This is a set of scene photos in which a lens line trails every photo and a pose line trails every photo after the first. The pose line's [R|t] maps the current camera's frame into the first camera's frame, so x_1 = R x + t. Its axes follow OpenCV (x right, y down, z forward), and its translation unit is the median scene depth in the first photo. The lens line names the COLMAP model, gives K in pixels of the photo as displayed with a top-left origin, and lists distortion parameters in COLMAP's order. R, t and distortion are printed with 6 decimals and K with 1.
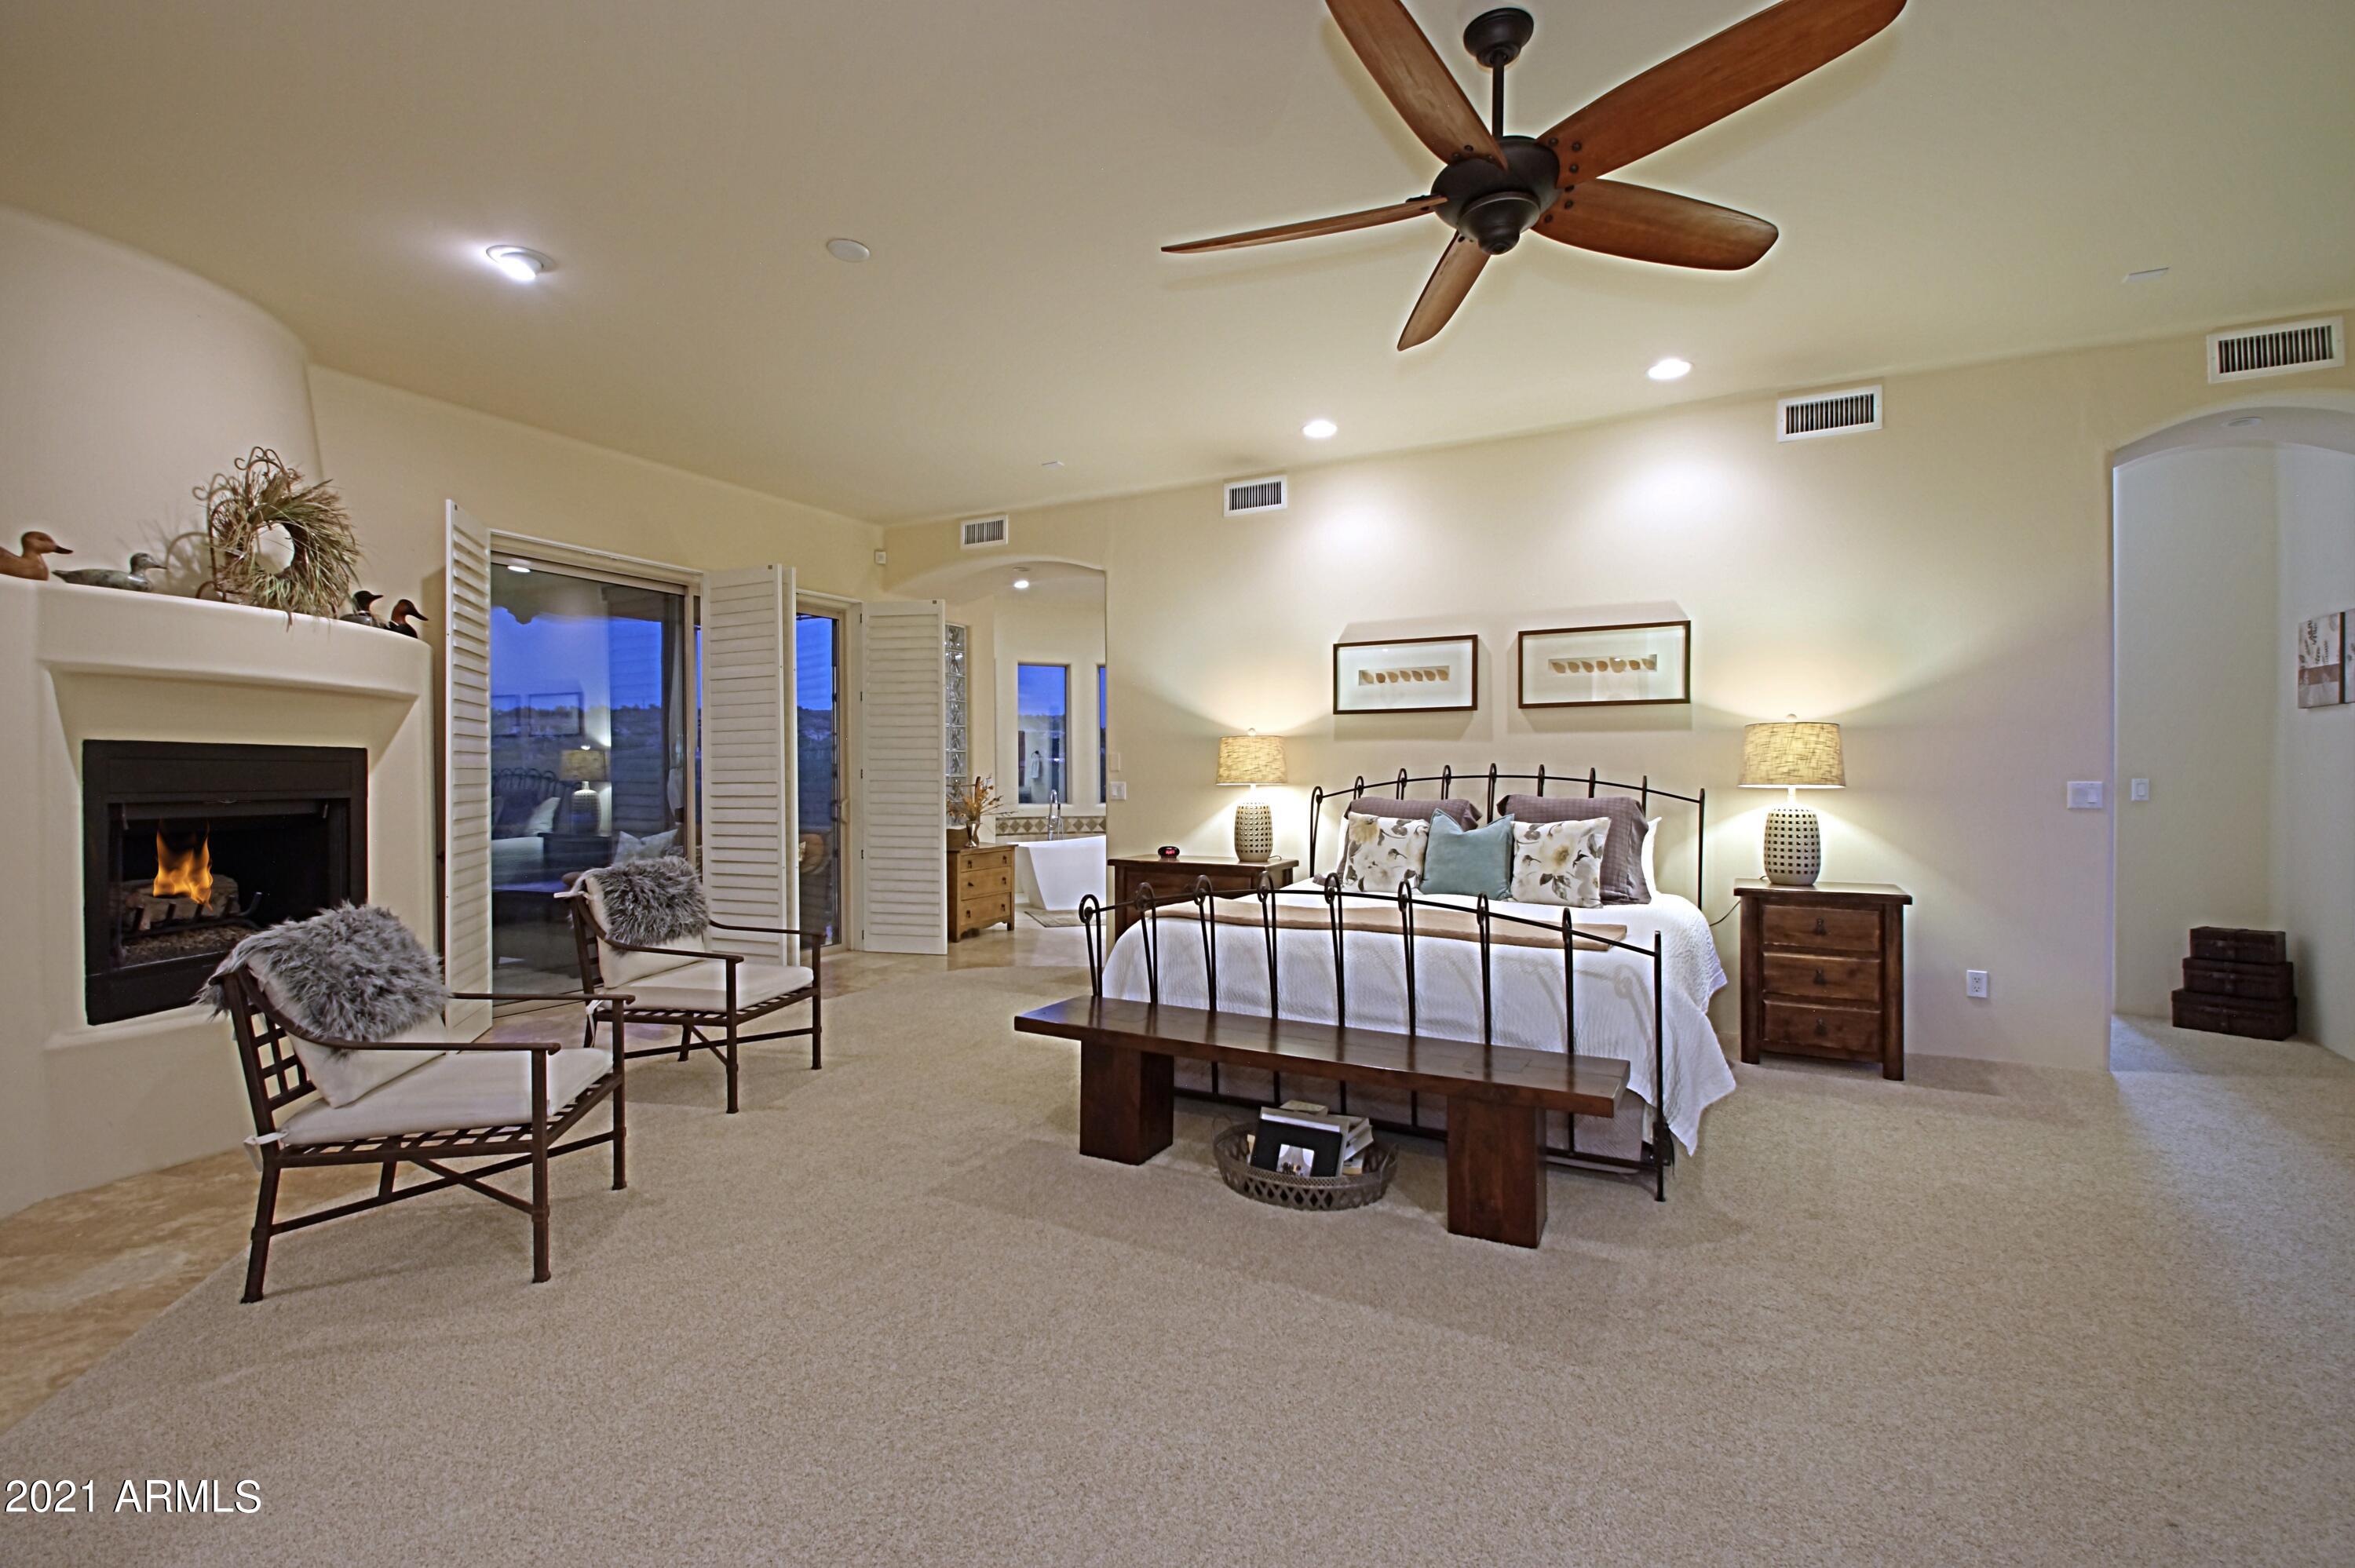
lens RADIAL K [[1053.0, 0, 1201.9], [0, 1053.0, 779.7], [0, 0, 1]] dist [0.009096, -0.012426]
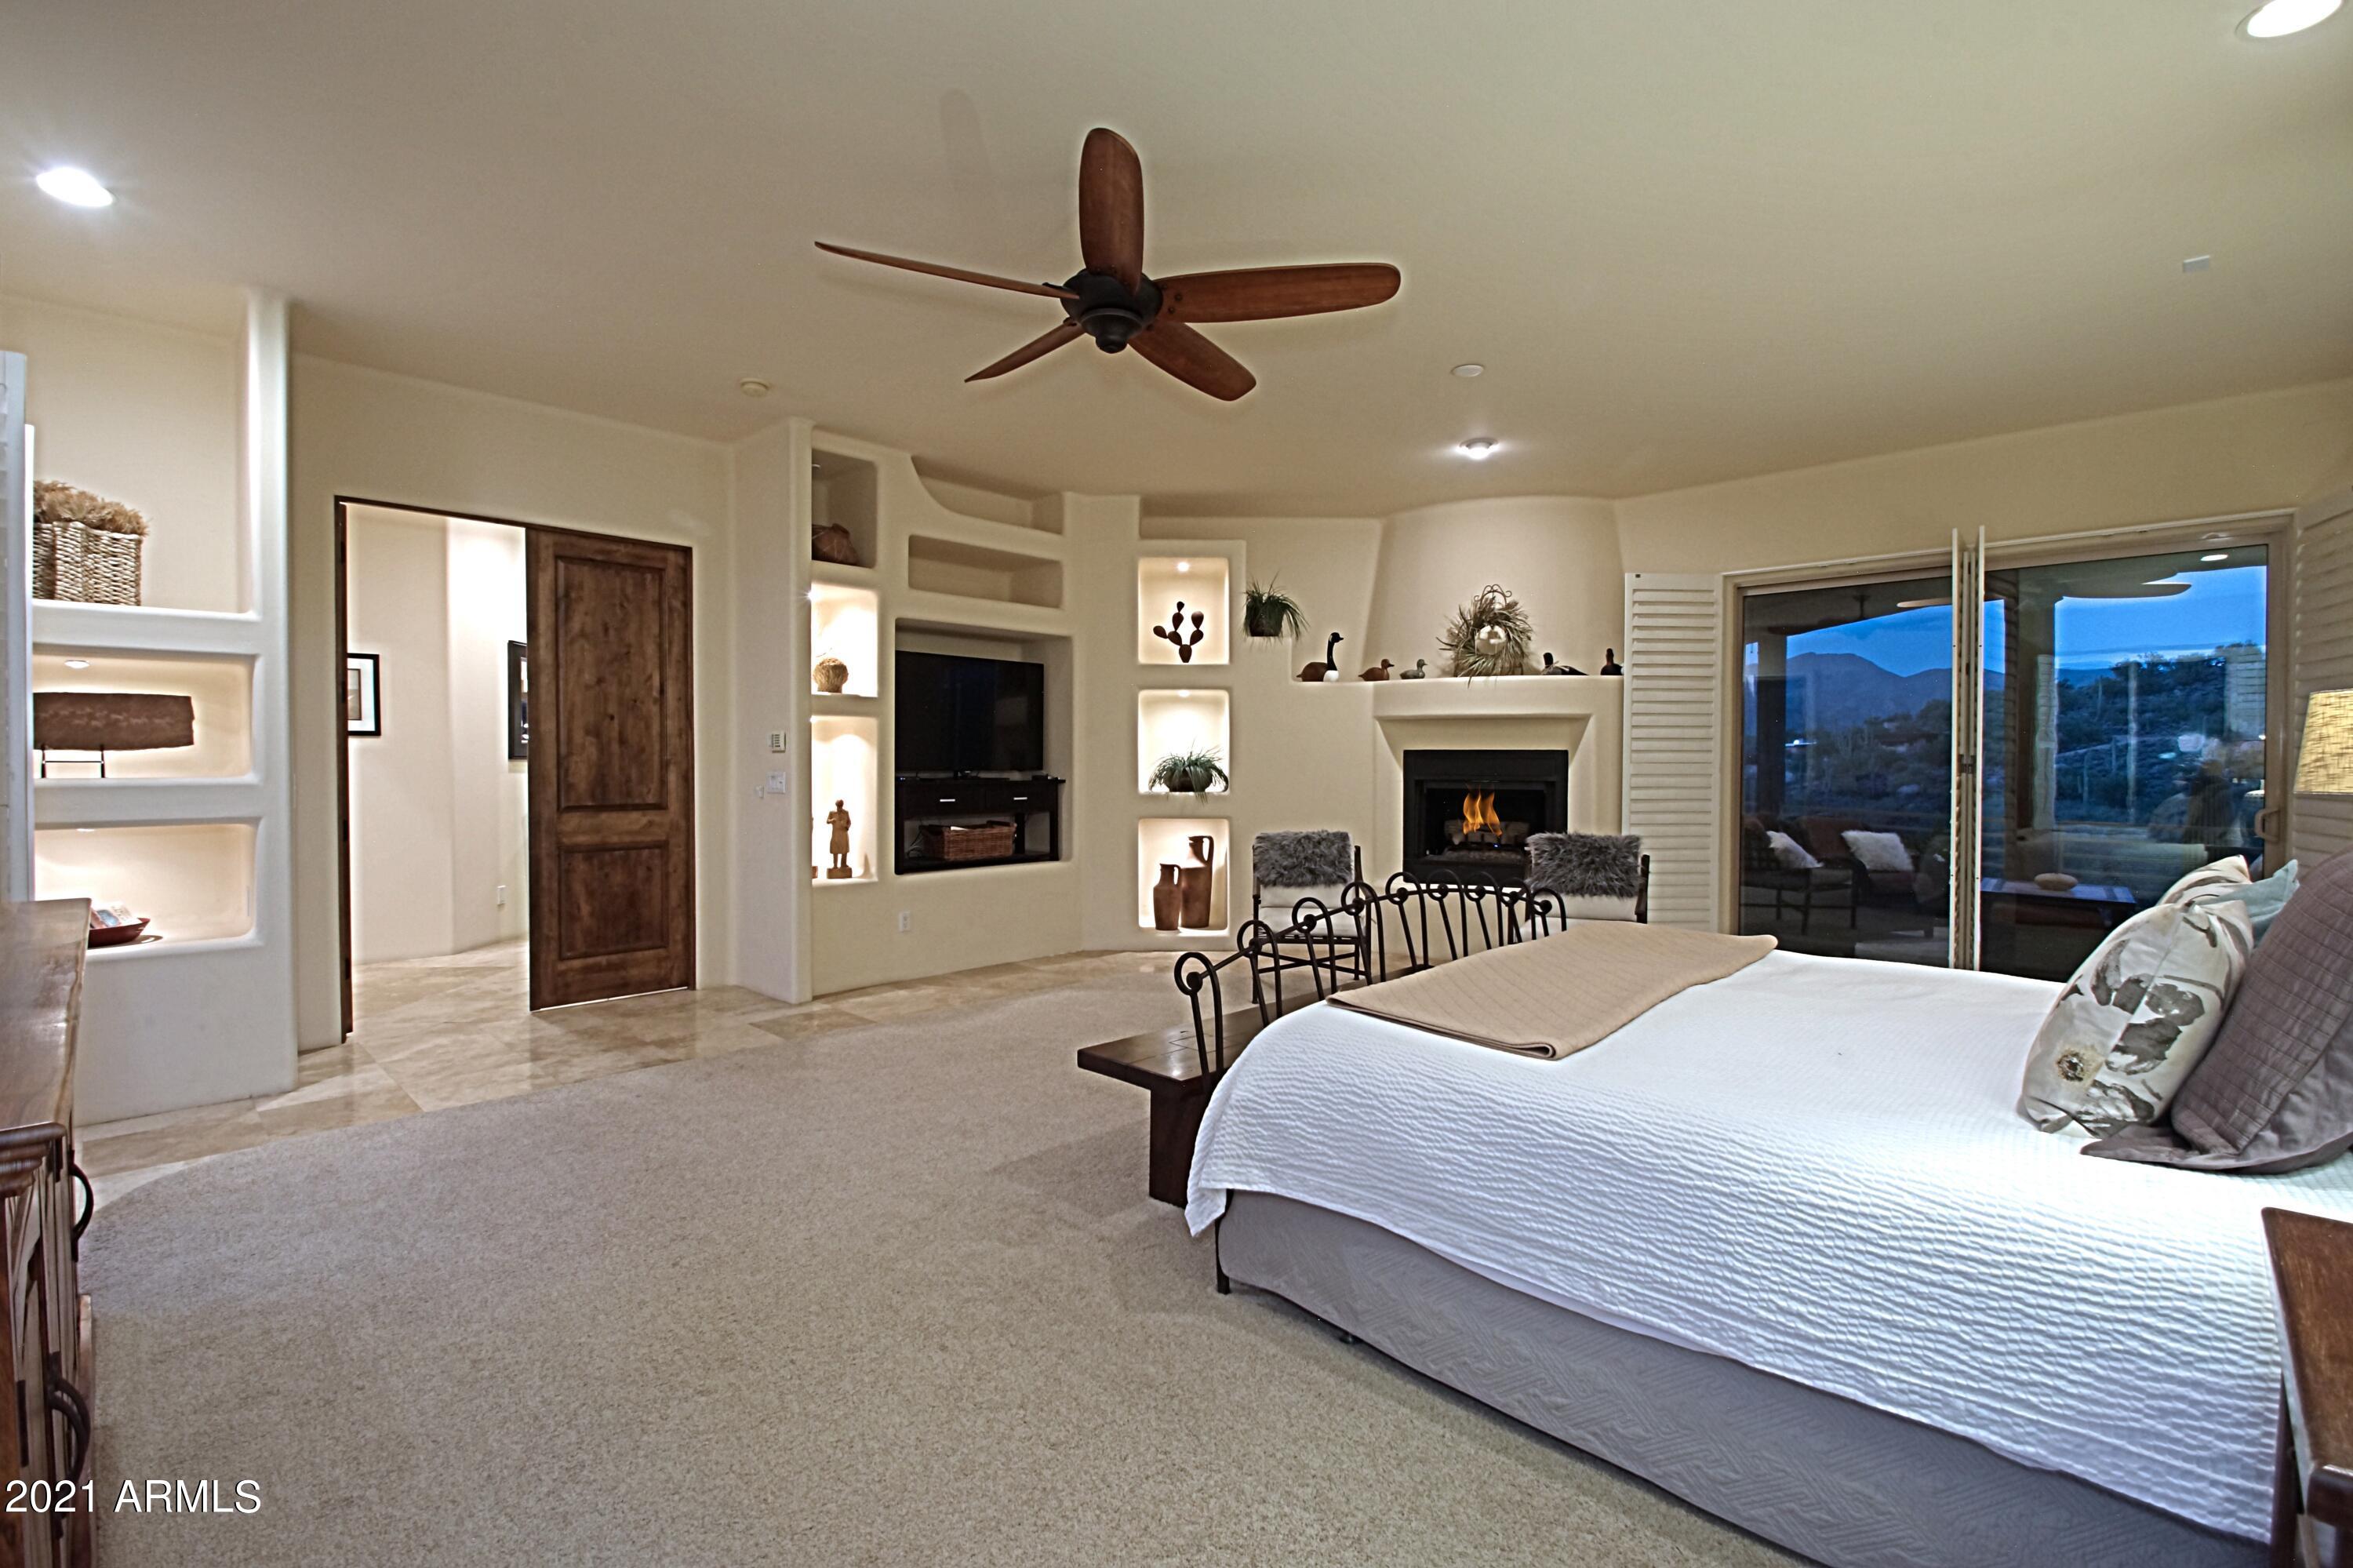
lens RADIAL K [[1052.3, 0, 1186.6], [0, 1052.3, 770.6], [0, 0, 1]] dist [0.009096, -0.012426]
pose [[-0.243869, 0.008591, -0.969770, 0.876448], [-0.006948, 0.999920, 0.010605, -0.012310], [0.969783, 0.009325, -0.243790, 0.833006]]
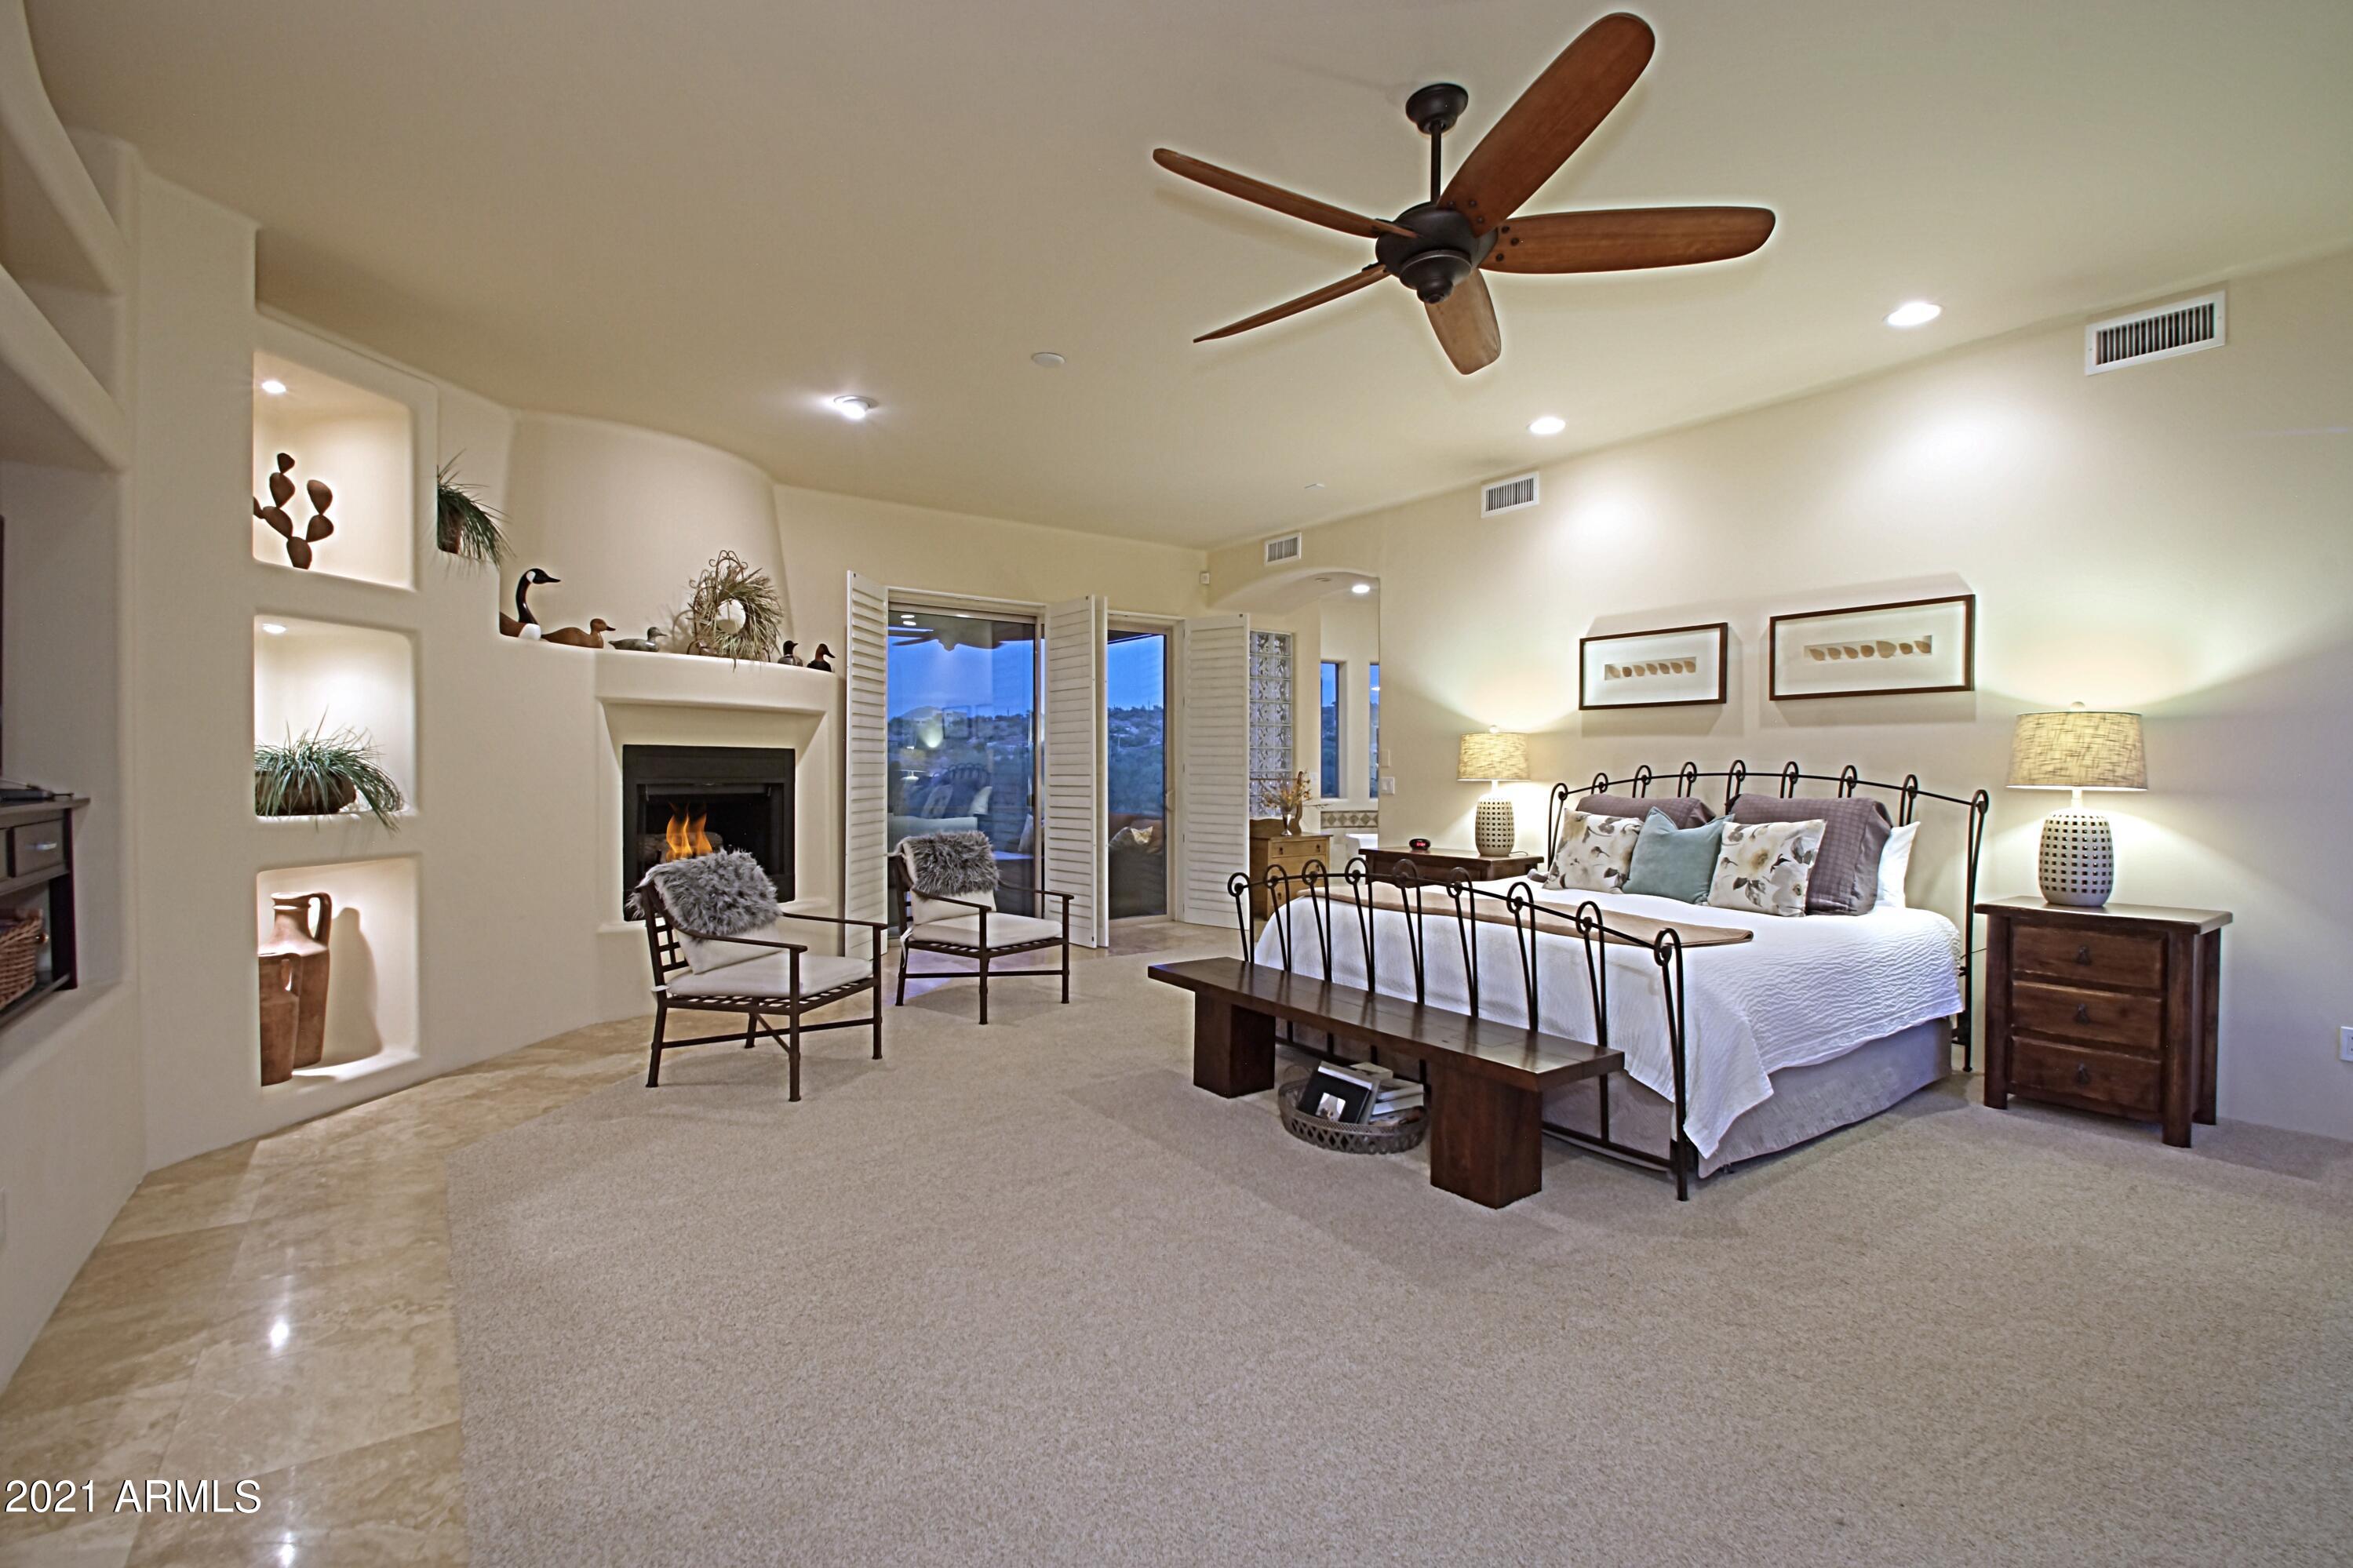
lens RADIAL K [[1052.2, 0, 1176.0], [0, 1052.2, 779.2], [0, 0, 1]] dist [0.009096, -0.012426]
pose [[0.900605, 0.009074, -0.434545, 0.306863], [-0.007357, 0.999957, 0.005632, -0.000207], [0.434577, -0.001875, 0.900633, -0.073073]]
